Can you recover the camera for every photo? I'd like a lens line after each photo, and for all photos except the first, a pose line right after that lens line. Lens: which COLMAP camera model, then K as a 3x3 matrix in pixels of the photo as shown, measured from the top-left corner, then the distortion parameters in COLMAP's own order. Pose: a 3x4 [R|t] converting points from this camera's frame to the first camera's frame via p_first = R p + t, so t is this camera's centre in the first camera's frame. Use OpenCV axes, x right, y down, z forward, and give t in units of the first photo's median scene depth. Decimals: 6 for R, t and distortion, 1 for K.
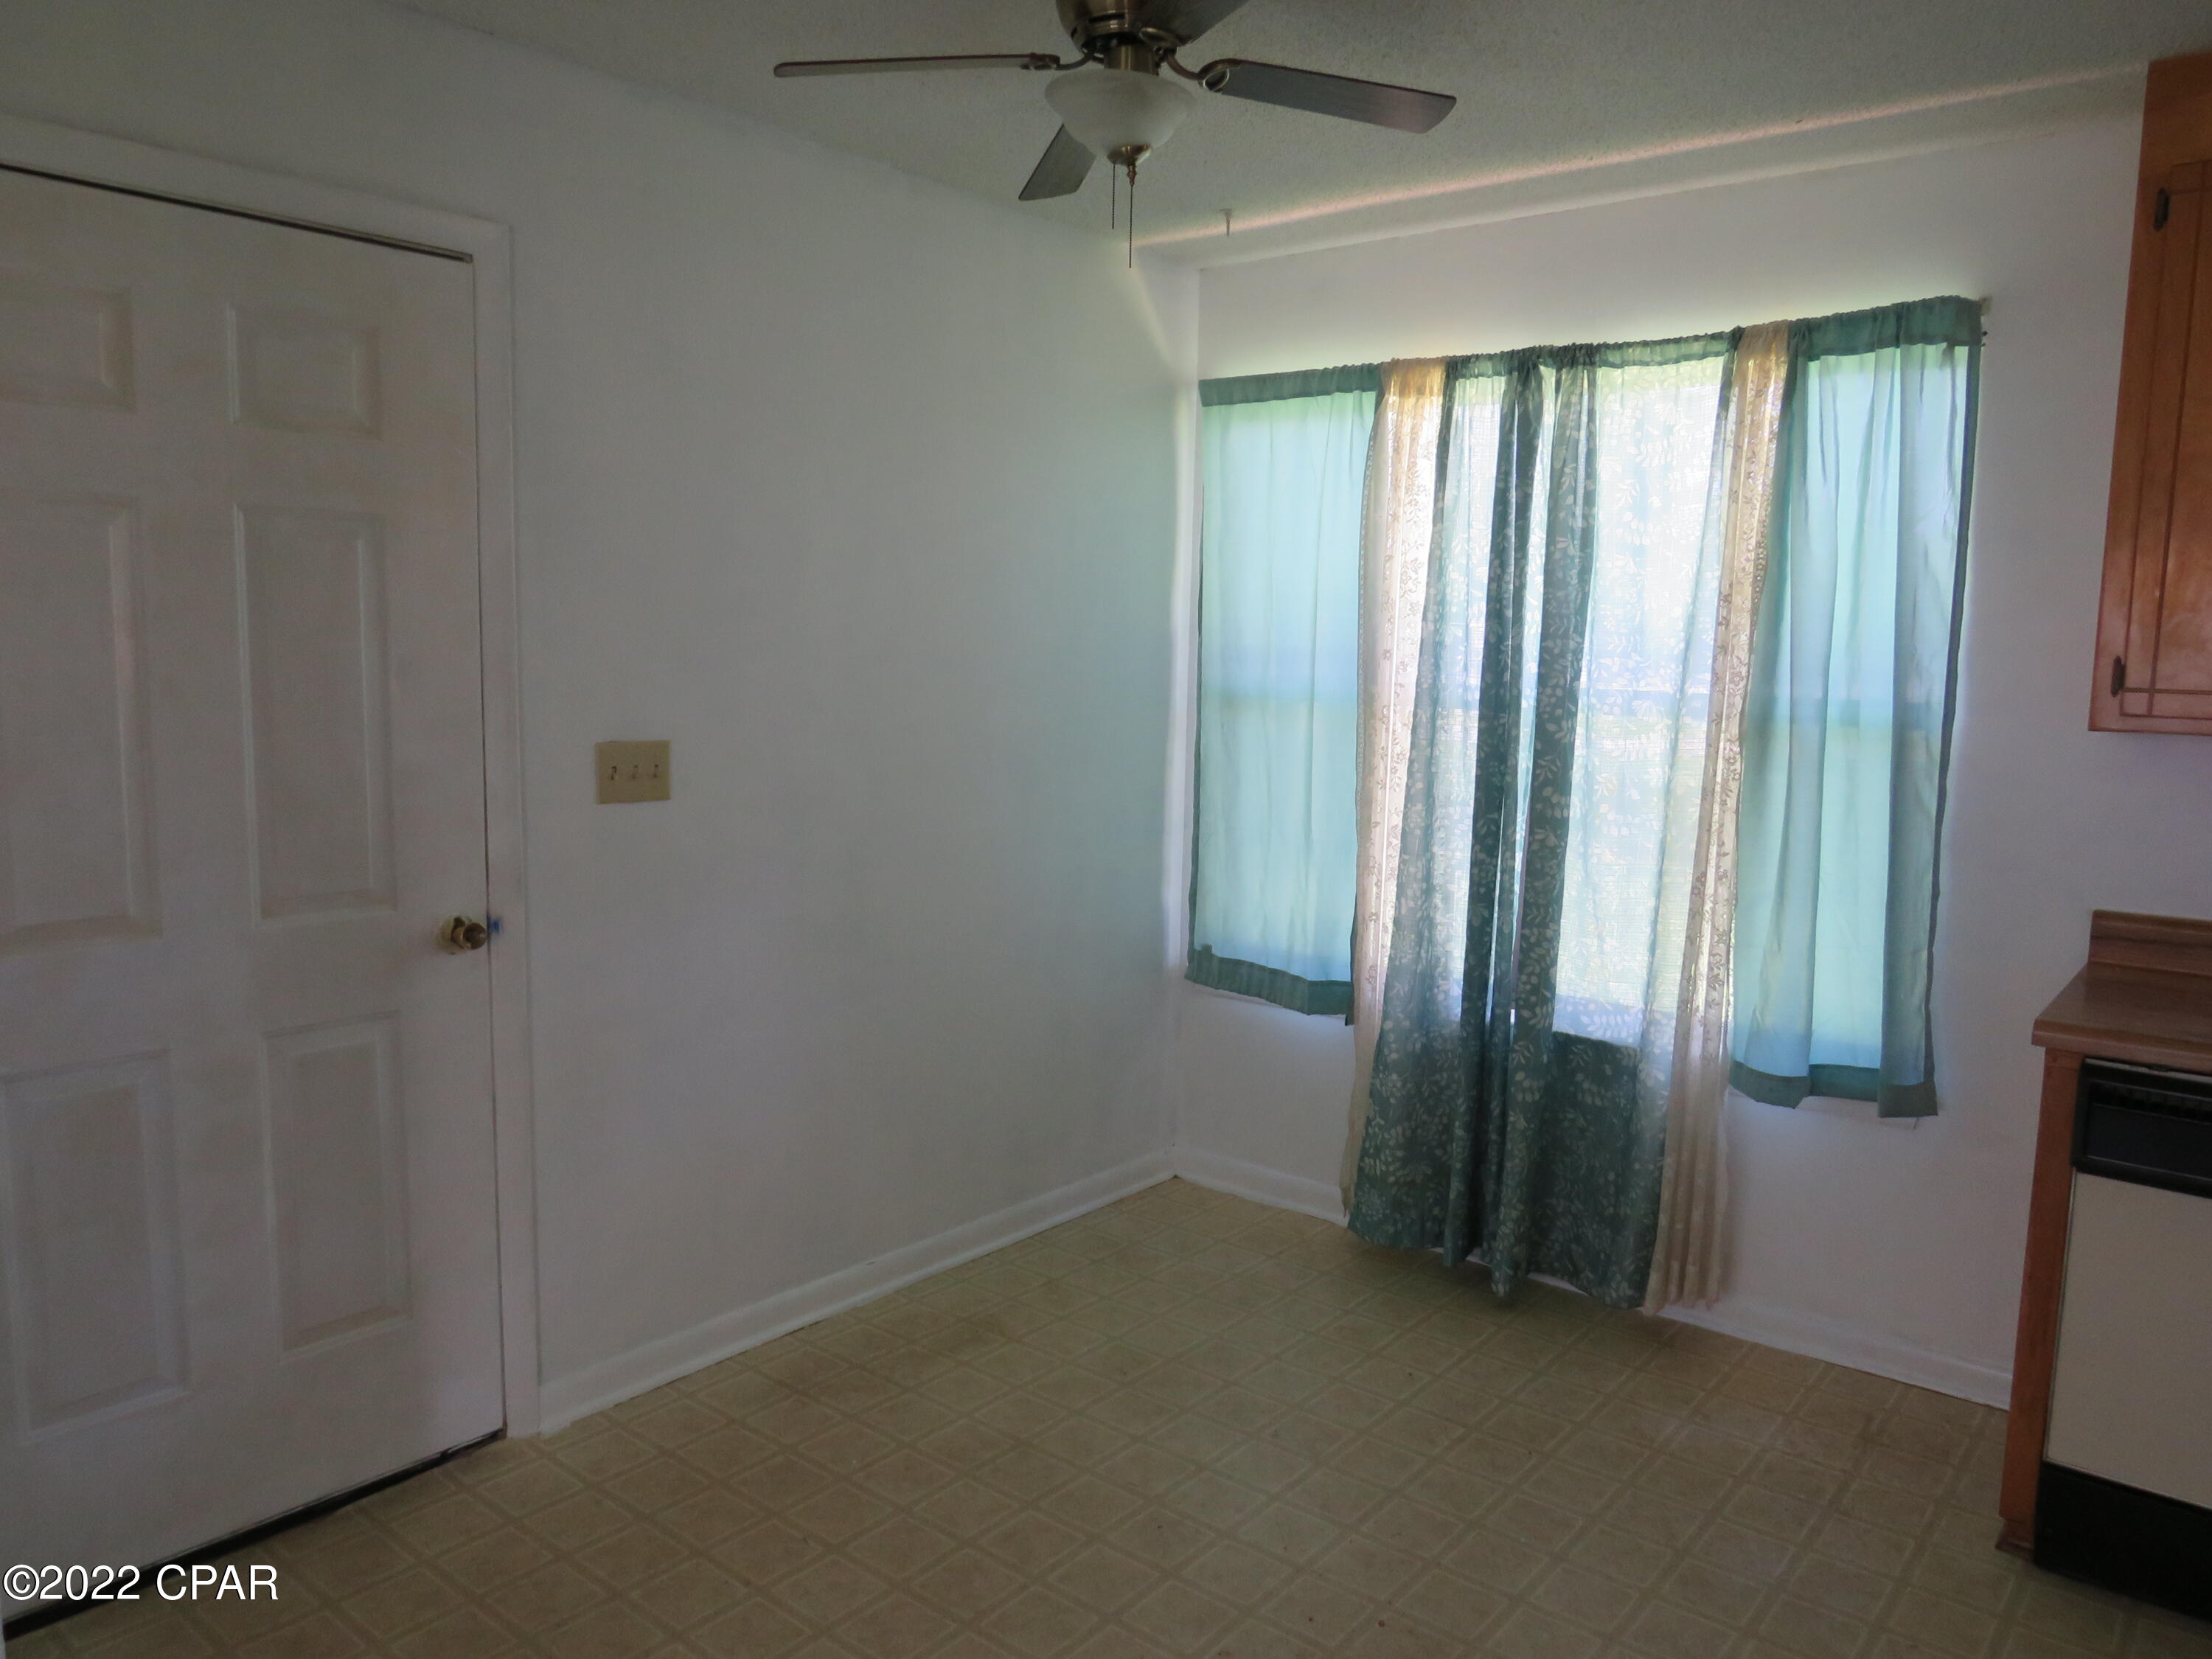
lens RADIAL K [[1571.1, 0, 1106.0], [0, 1571.1, 829.5], [0, 0, 1]] dist [-0.003614, 0.001193]
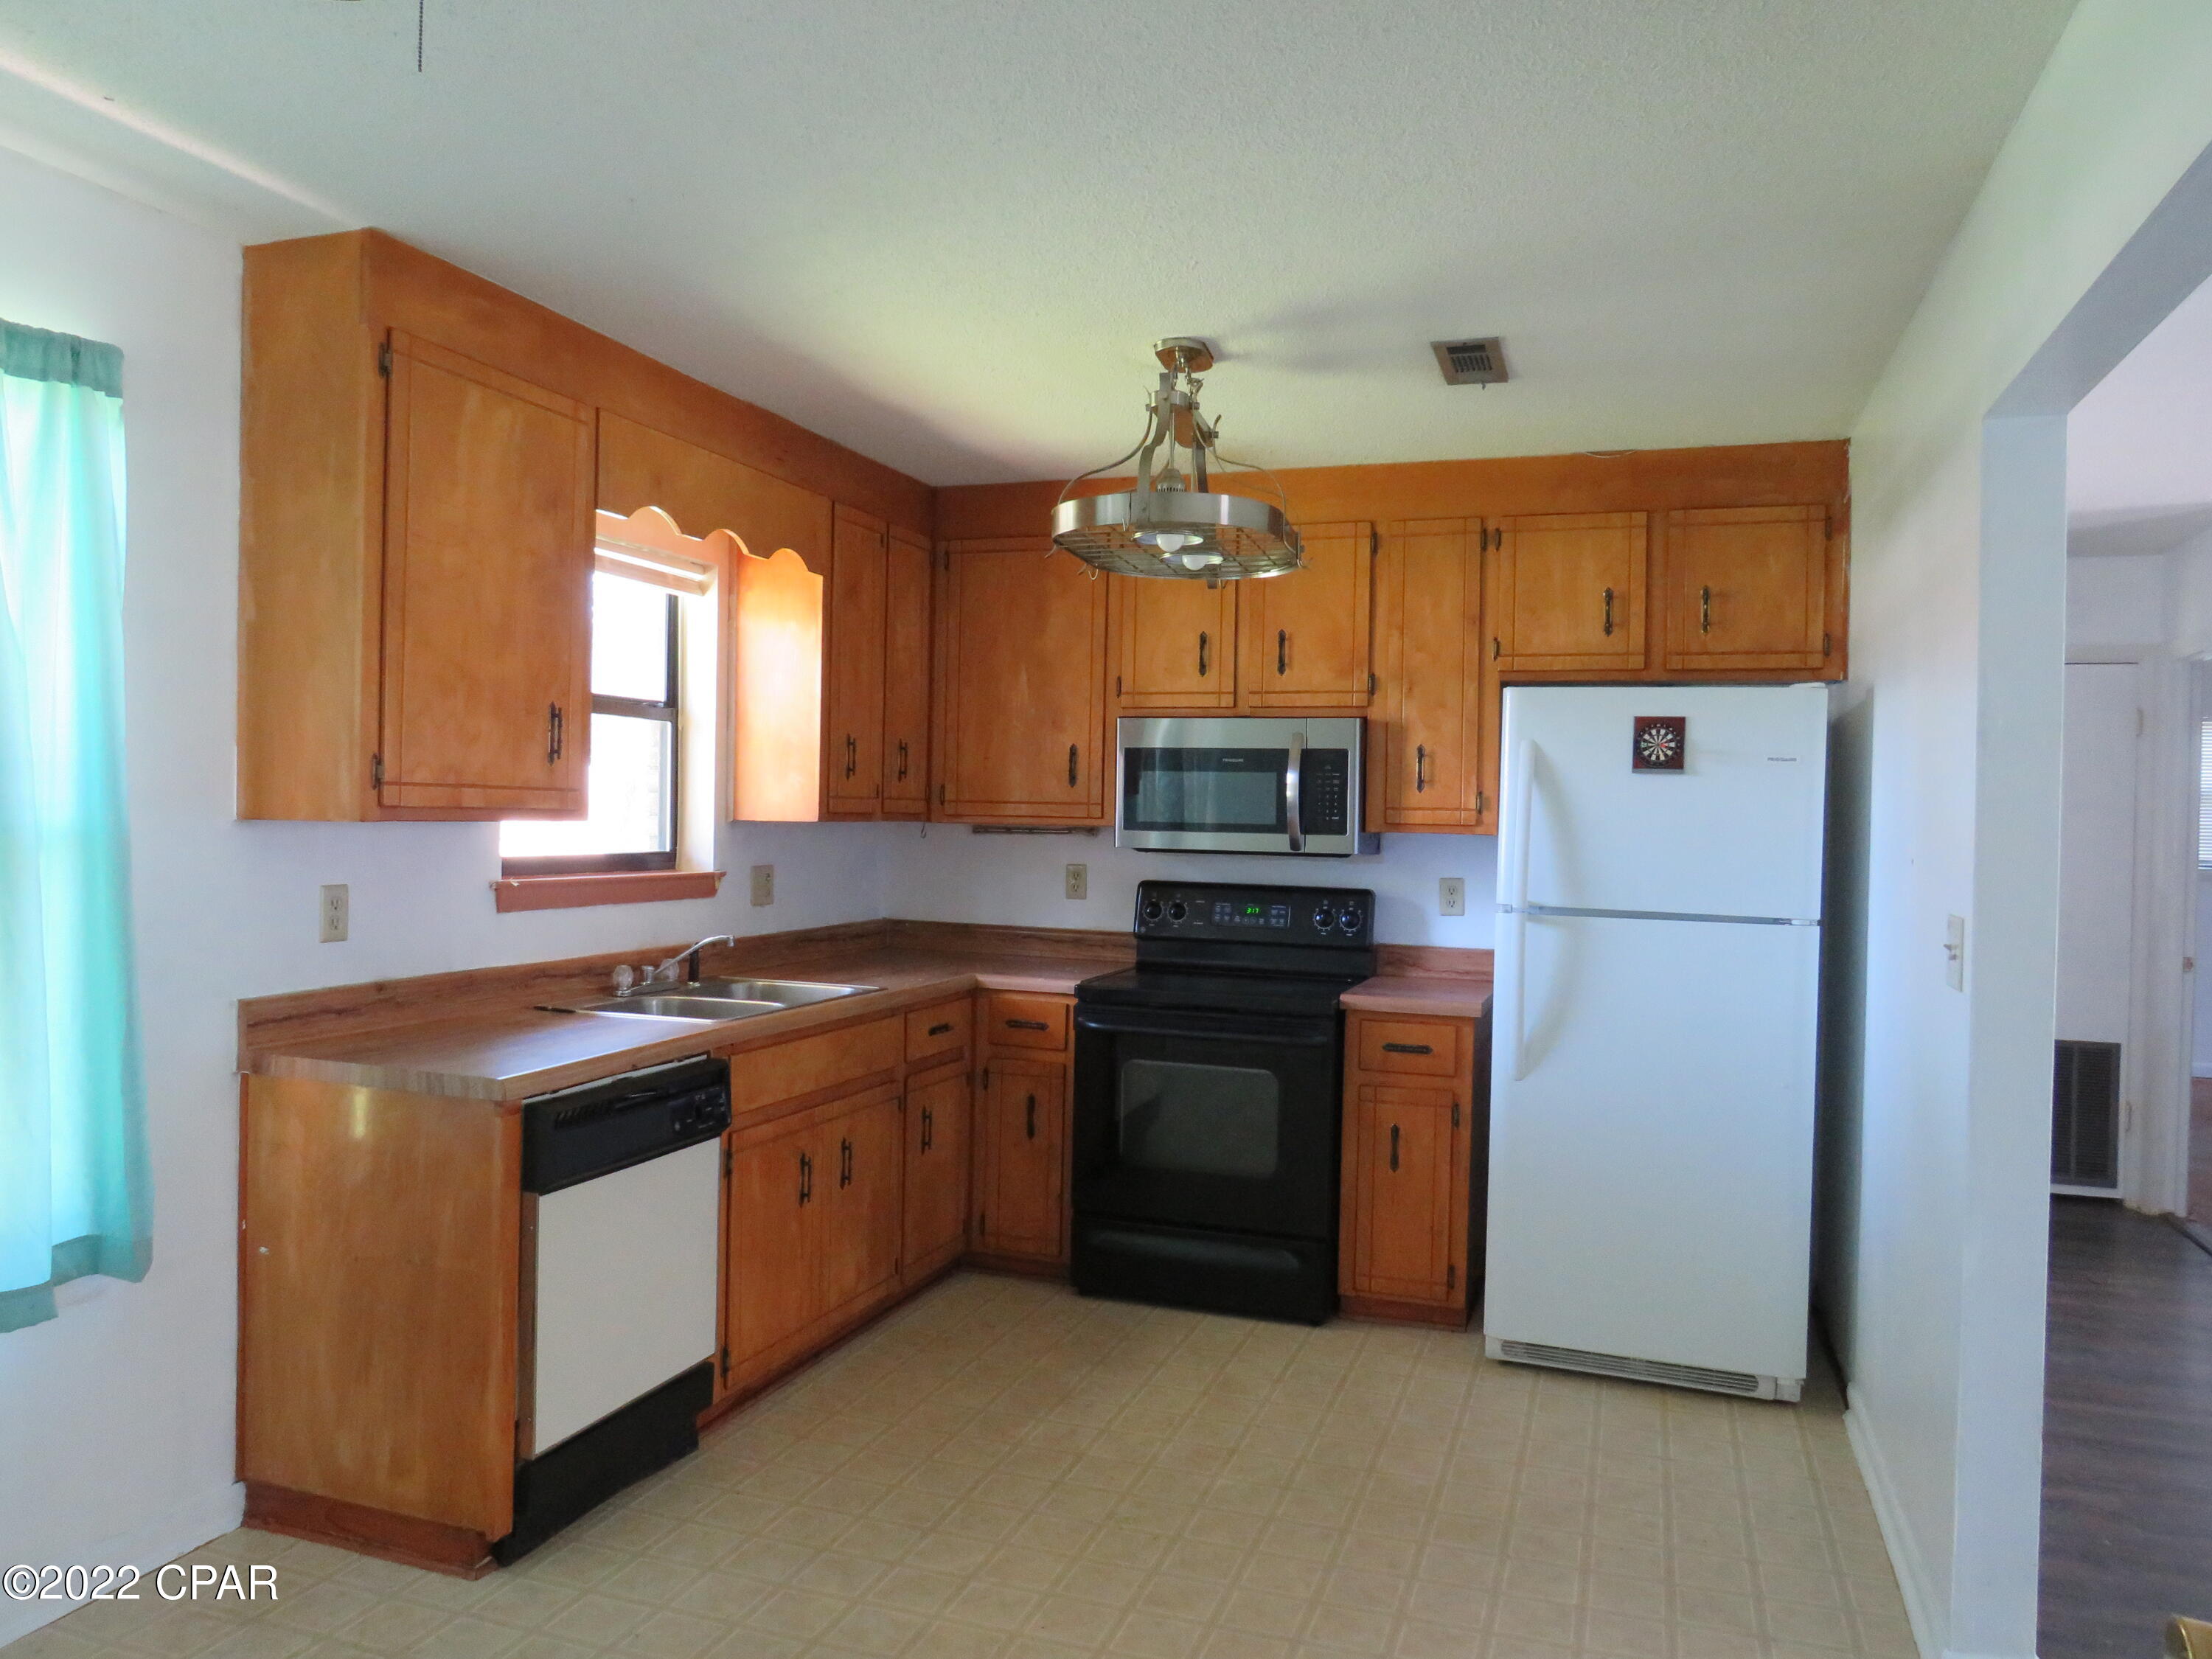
lens RADIAL K [[1571.1, 0, 1106.0], [0, 1571.1, 829.5], [0, 0, 1]] dist [-0.003614, 0.001193]
pose [[-0.341007, -0.037949, 0.939294, -0.514245], [0.088591, 0.993441, 0.072299, -0.082945], [-0.935877, 0.107868, -0.335408, 0.813793]]
